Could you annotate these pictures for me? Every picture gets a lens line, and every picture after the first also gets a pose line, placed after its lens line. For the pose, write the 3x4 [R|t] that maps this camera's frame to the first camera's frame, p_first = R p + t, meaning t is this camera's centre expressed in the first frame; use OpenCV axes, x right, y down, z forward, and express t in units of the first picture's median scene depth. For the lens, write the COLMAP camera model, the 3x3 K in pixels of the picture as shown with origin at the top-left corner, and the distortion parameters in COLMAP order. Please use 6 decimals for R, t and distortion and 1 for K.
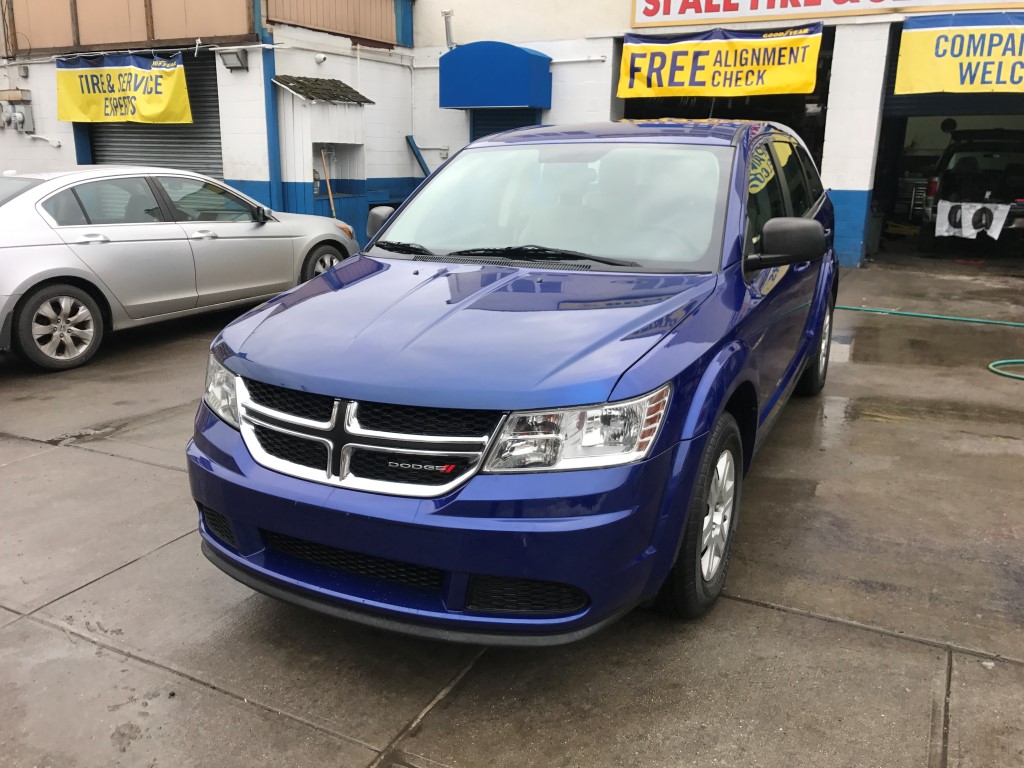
lens RADIAL K [[851.4, 0, 485.1], [0, 851.4, 379.7], [0, 0, 1]] dist [0.040350, -0.036665]
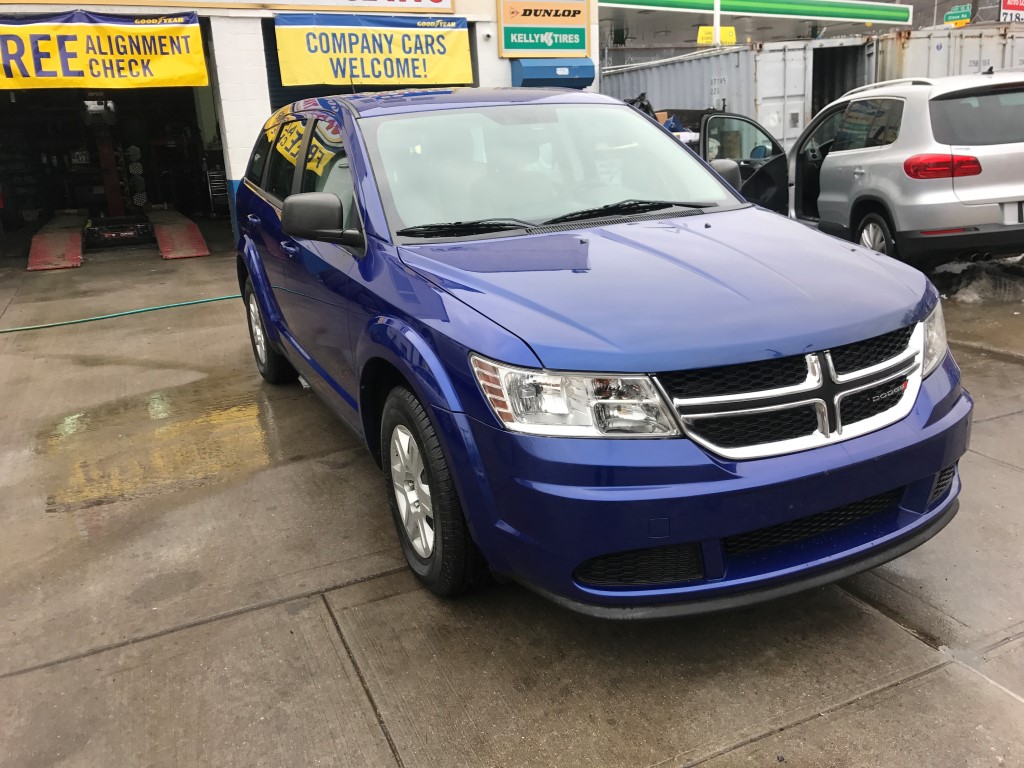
lens RADIAL K [[851.4, 0, 511.2], [0, 851.4, 389.1], [0, 0, 1]] dist [0.040350, -0.036665]
pose [[0.602371, -0.262949, 0.753663, -0.249573], [0.261991, 0.957006, 0.124497, -0.032660], [-0.753996, 0.122460, 0.645363, 0.150690]]
